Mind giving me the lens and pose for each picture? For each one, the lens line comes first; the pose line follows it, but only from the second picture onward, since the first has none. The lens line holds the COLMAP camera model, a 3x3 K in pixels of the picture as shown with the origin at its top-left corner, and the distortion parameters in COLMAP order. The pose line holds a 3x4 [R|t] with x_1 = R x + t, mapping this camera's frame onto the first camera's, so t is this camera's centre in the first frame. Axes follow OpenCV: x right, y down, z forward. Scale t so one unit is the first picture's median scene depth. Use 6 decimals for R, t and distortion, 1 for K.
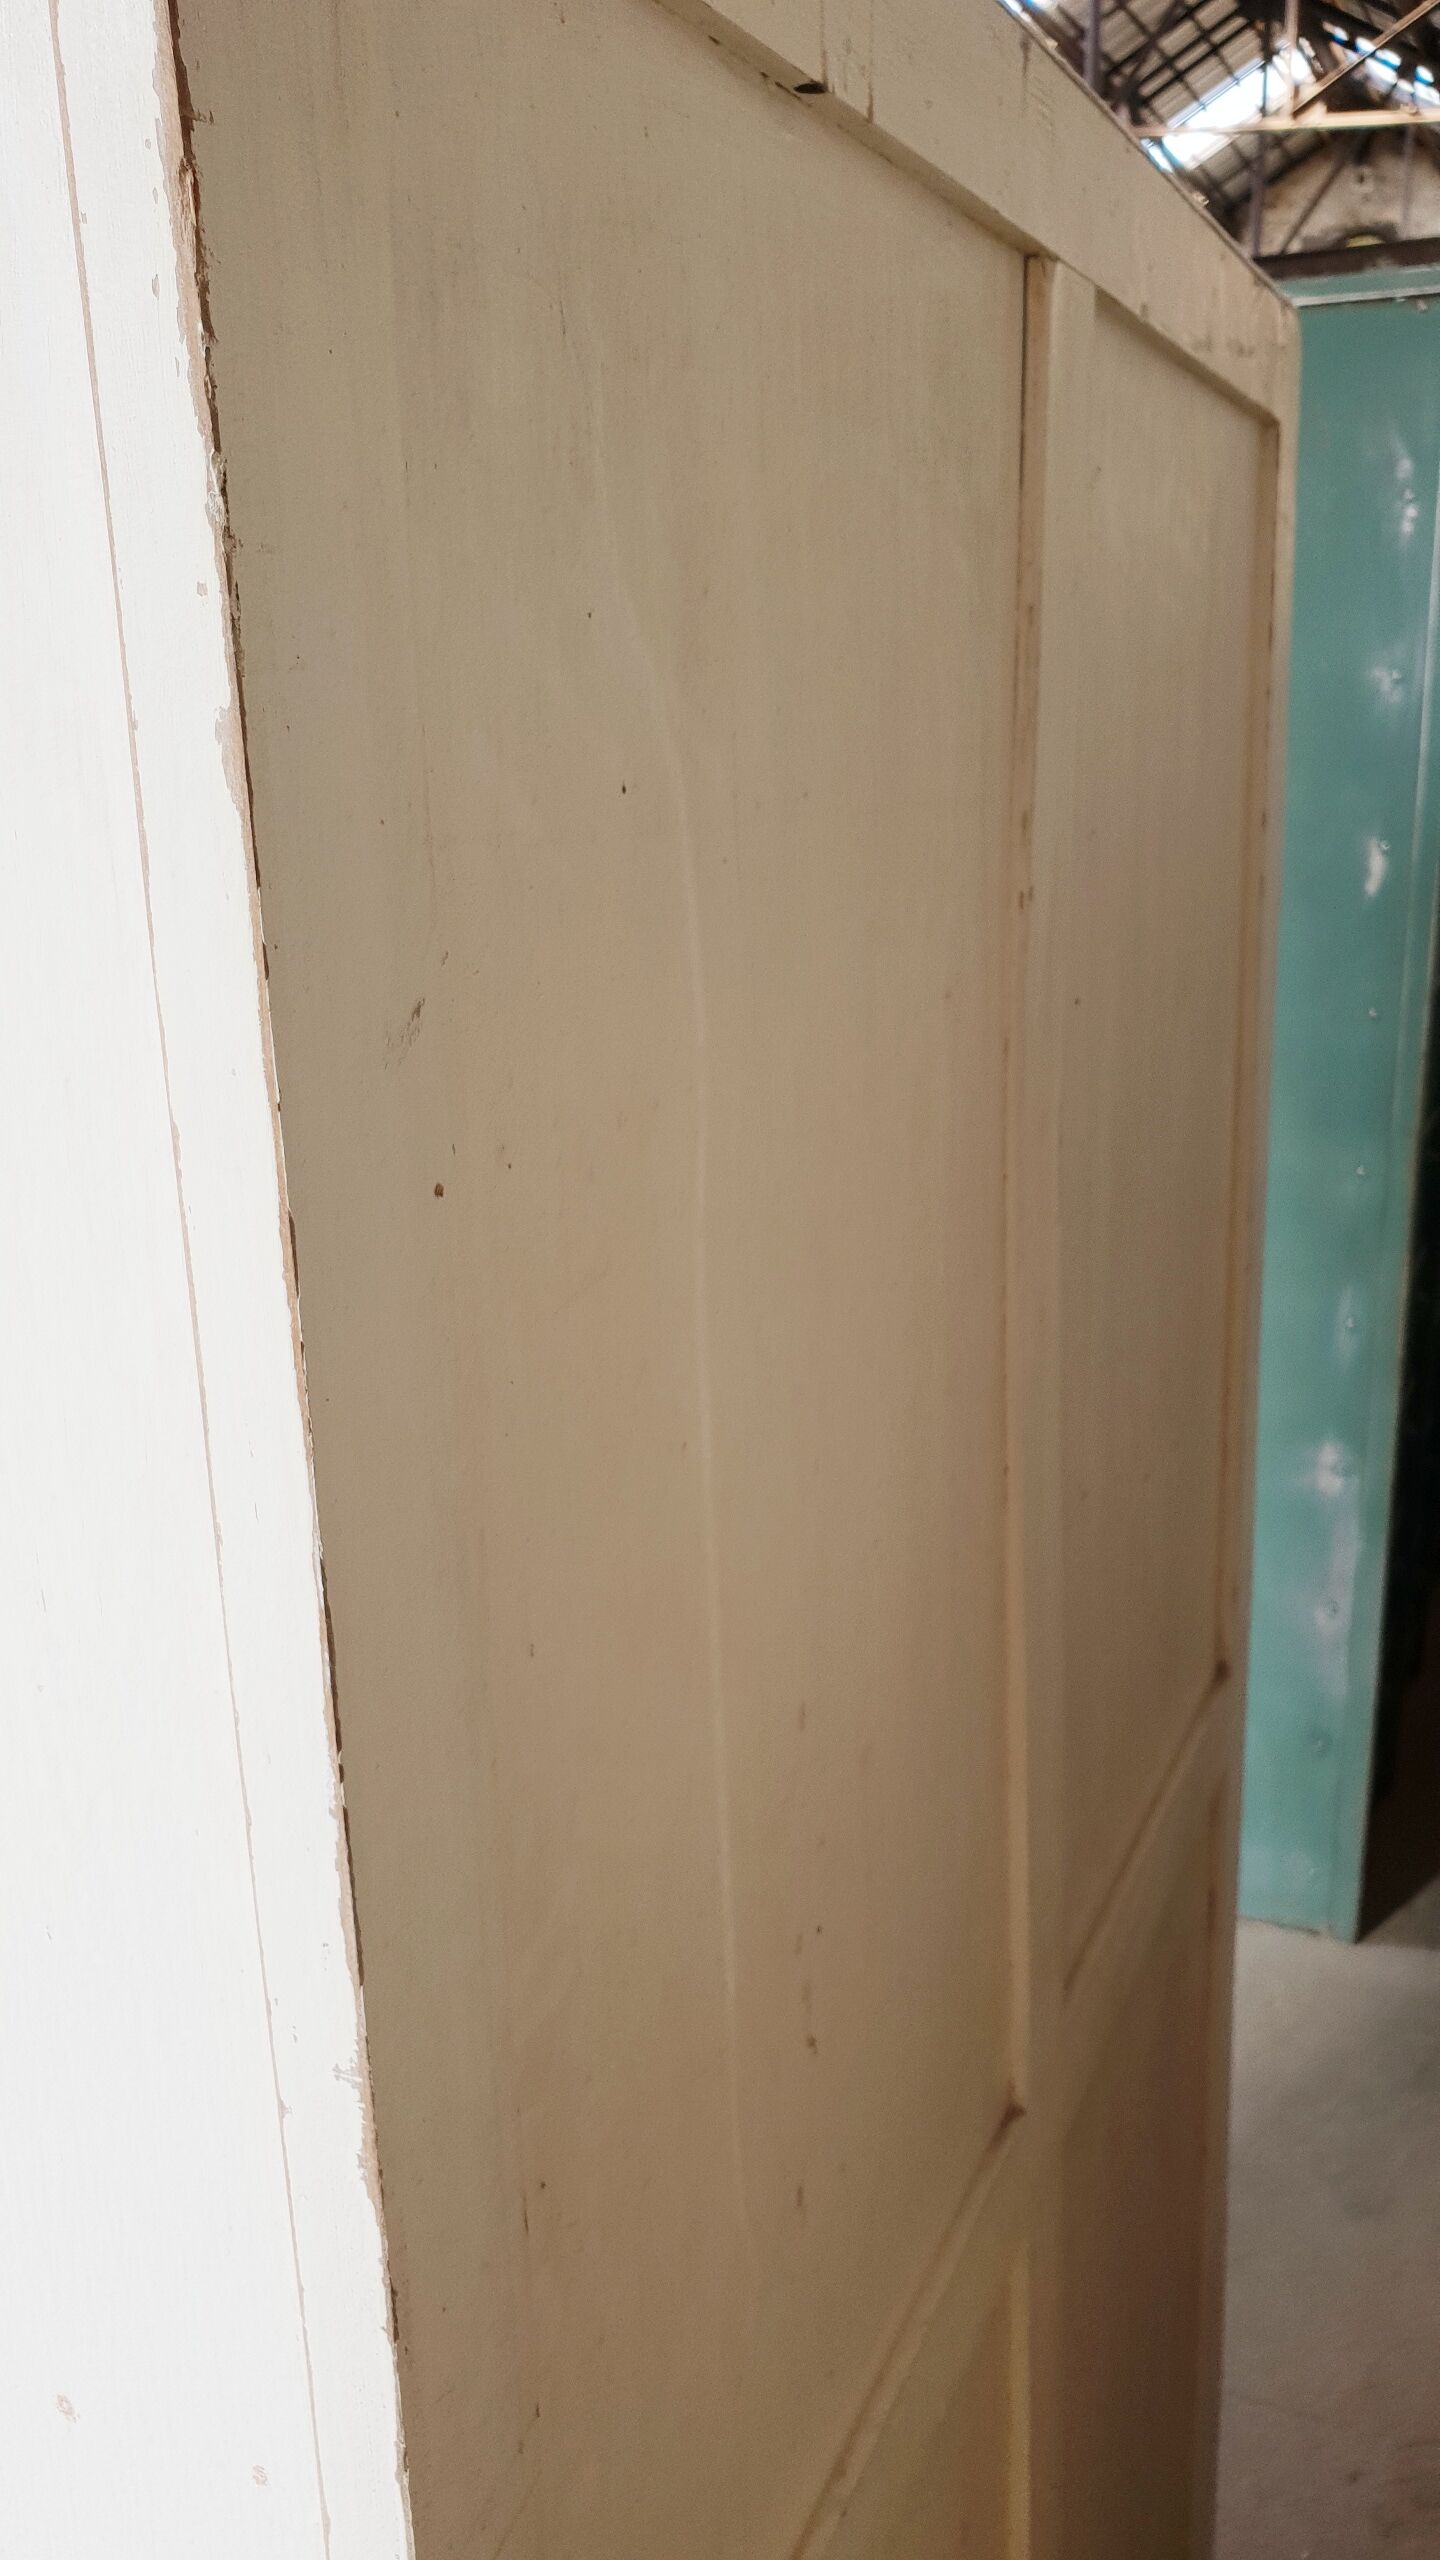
lens RADIAL K [[2001.2, 0, 715.1], [0, 2001.2, 1287.4], [0, 0, 1]] dist [0.003662, 0.006733]
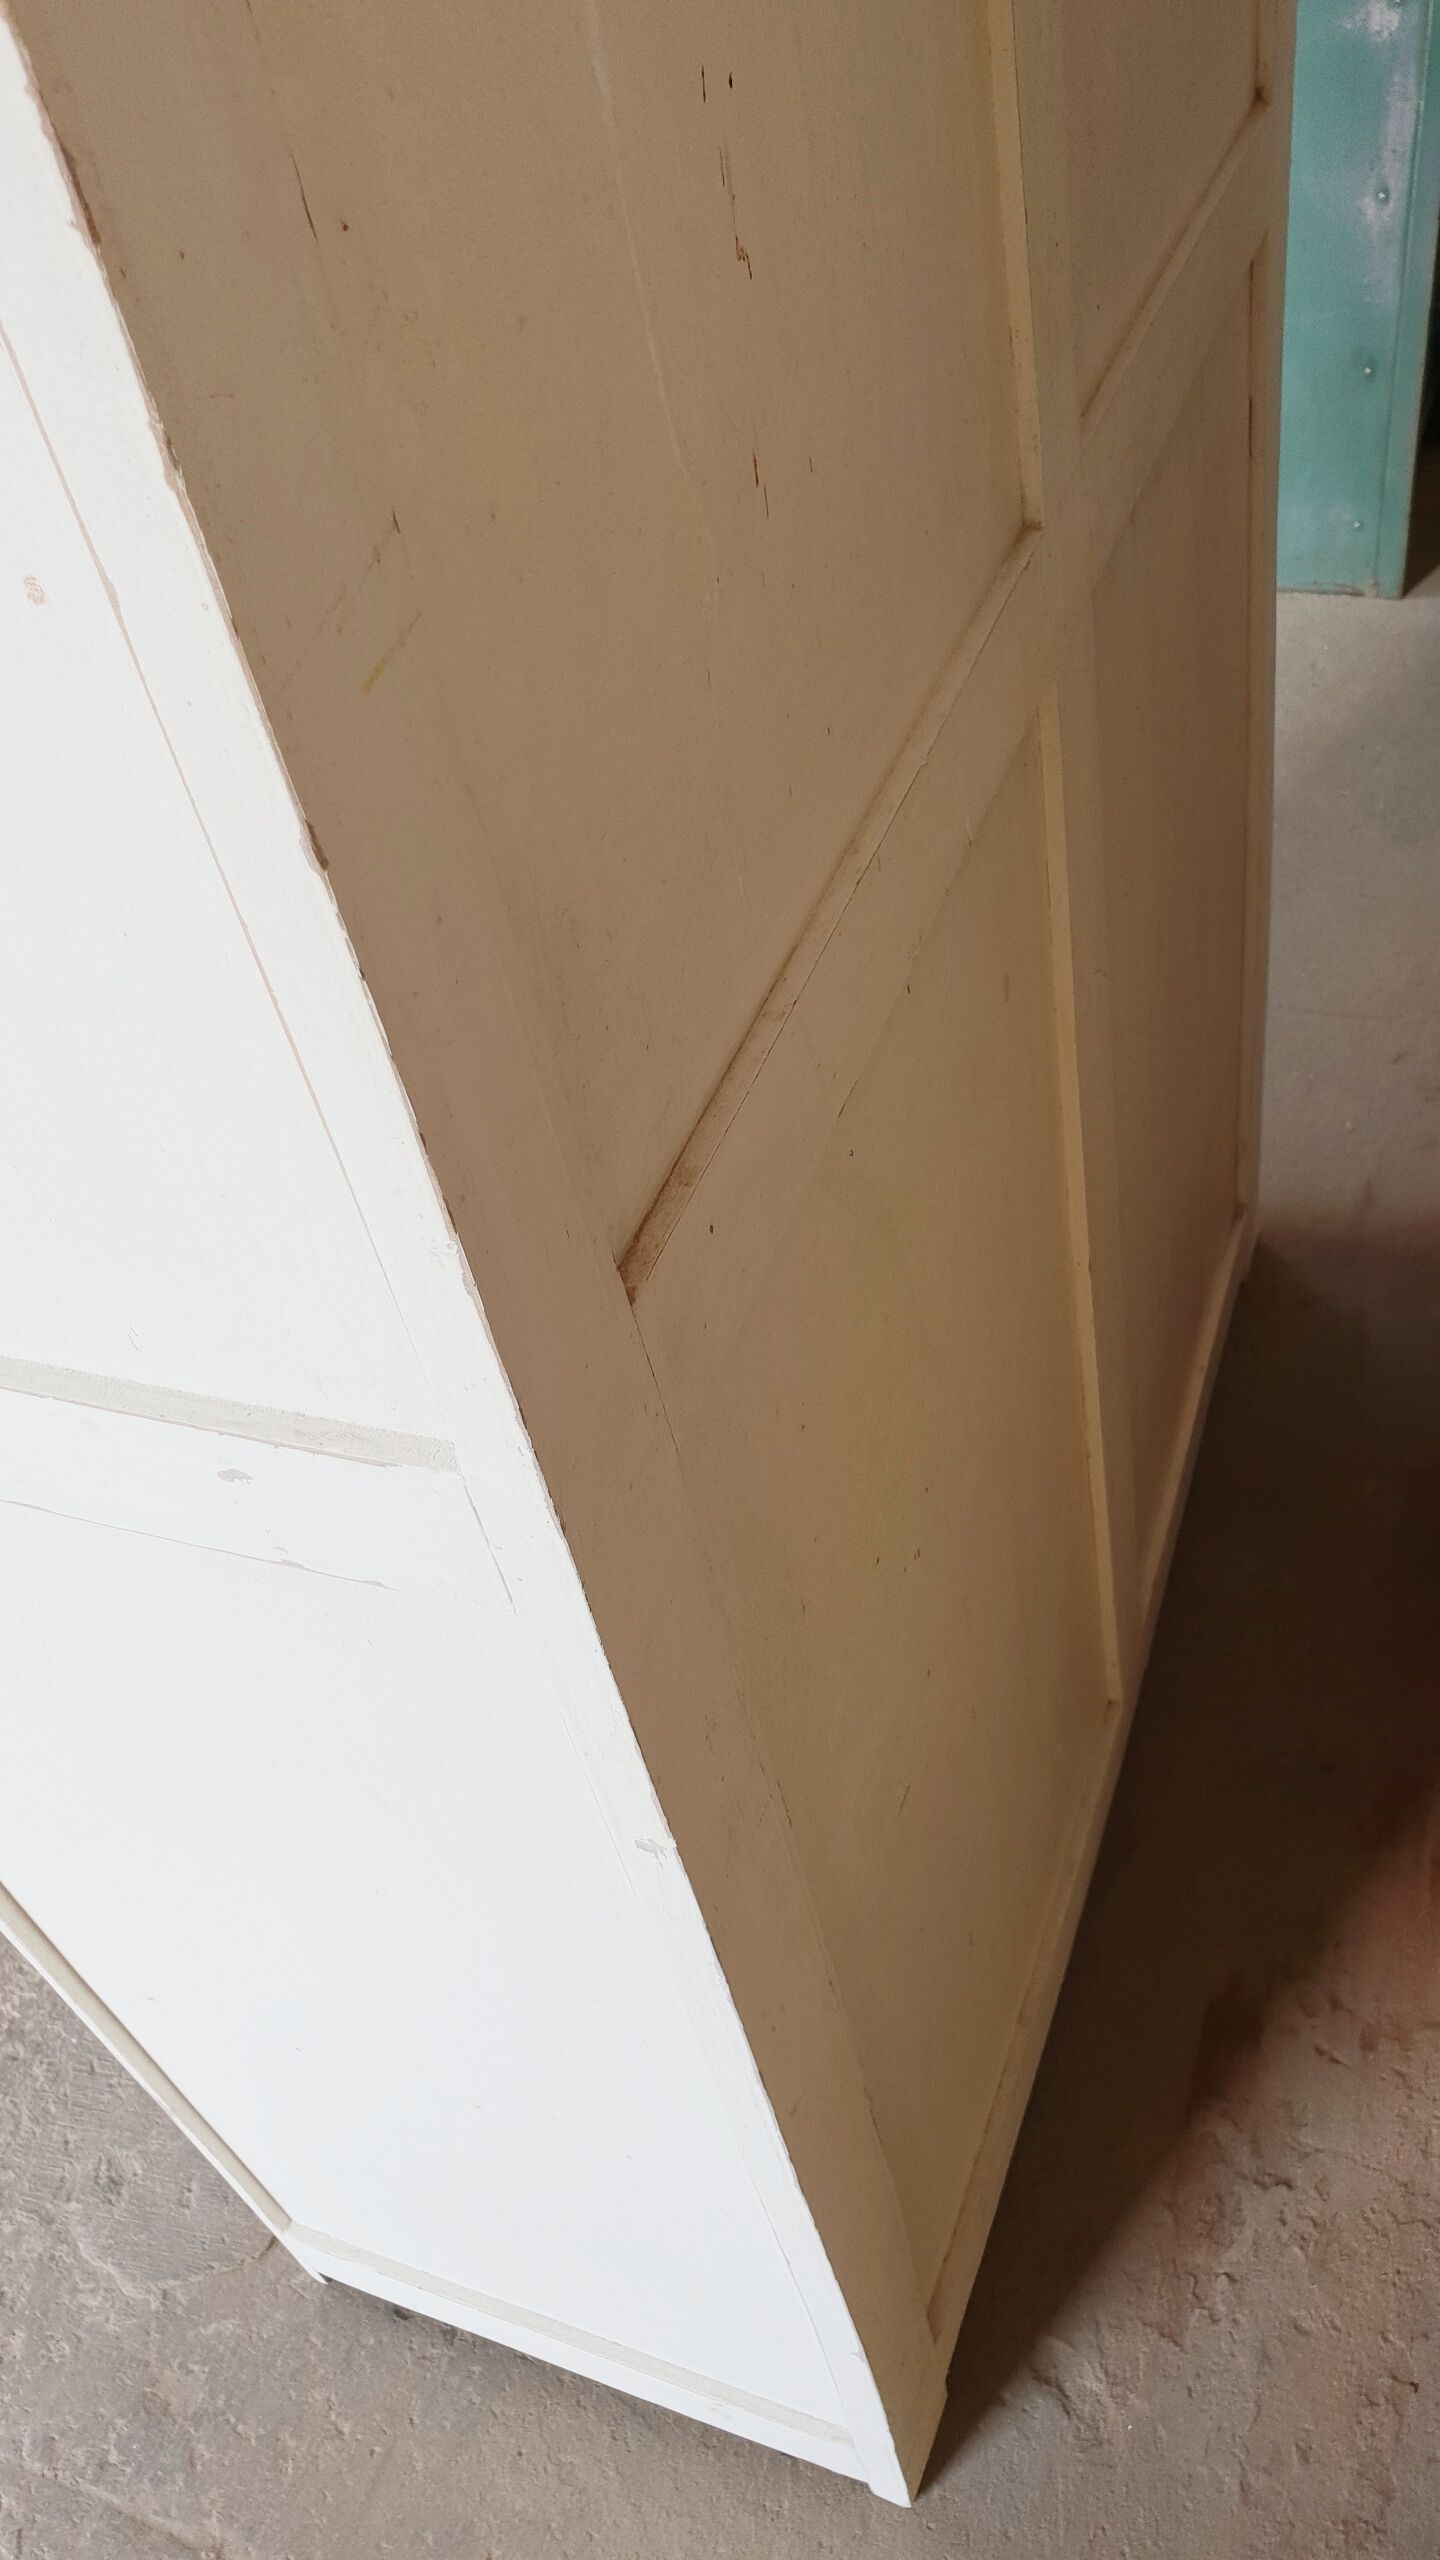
lens RADIAL K [[2028.2, 0, 742.8], [0, 2028.2, 1275.8], [0, 0, 1]] dist [0.004685, 0.012576]
pose [[0.989173, -0.142840, -0.033671, 0.007827], [0.141133, 0.863007, 0.485077, 0.139160], [-0.040230, -0.484577, 0.873823, 0.059086]]
